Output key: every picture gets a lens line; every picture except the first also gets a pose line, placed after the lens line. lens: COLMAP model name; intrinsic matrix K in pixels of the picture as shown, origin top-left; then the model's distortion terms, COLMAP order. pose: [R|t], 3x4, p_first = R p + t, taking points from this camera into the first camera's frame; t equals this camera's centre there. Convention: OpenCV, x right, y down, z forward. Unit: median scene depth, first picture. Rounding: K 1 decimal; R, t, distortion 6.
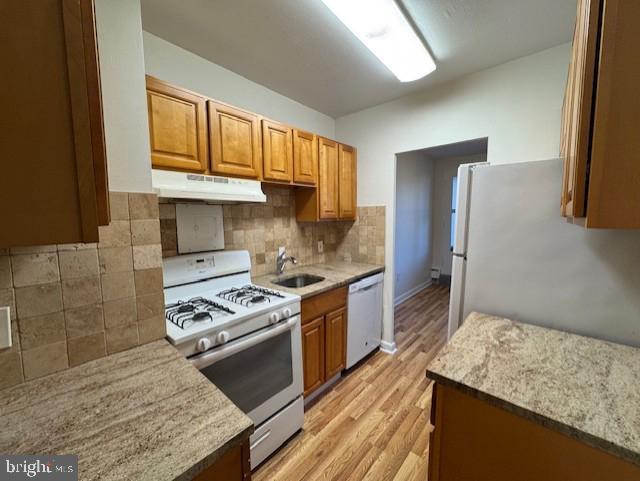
lens RADIAL K [[256.0, 0, 320.0], [0, 256.0, 240.5], [0, 0, 1]] dist [0.000517, 0.000079]
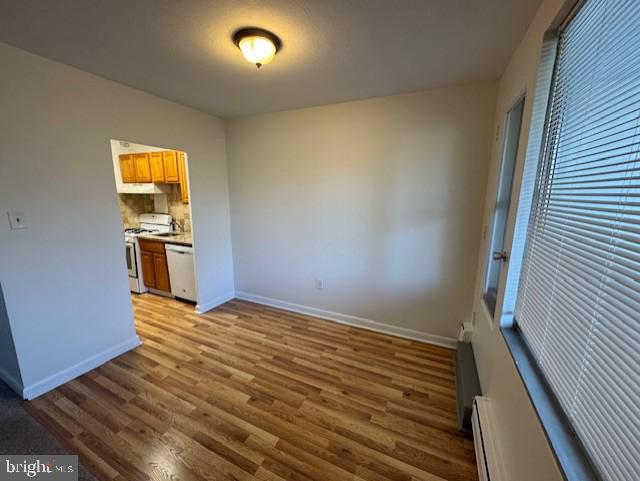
lens RADIAL K [[256.0, 0, 320.0], [0, 256.0, 240.5], [0, 0, 1]] dist [0.000517, 0.000079]
pose [[0.277817, 0.187467, -0.942164, 2.043610], [-0.105073, 0.980819, 0.164176, -0.232721], [0.954870, 0.053386, 0.292186, 1.548666]]
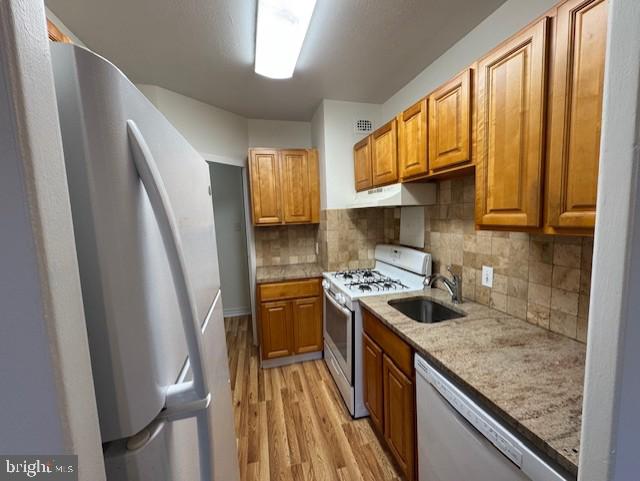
lens RADIAL K [[256.0, 0, 320.0], [0, 256.0, 240.5], [0, 0, 1]] dist [0.000517, 0.000079]
pose [[-0.566022, 0.115698, -0.816231, 0.672309], [-0.036318, 0.985642, 0.164896, -0.145901], [0.823590, 0.122979, -0.553693, 1.164605]]
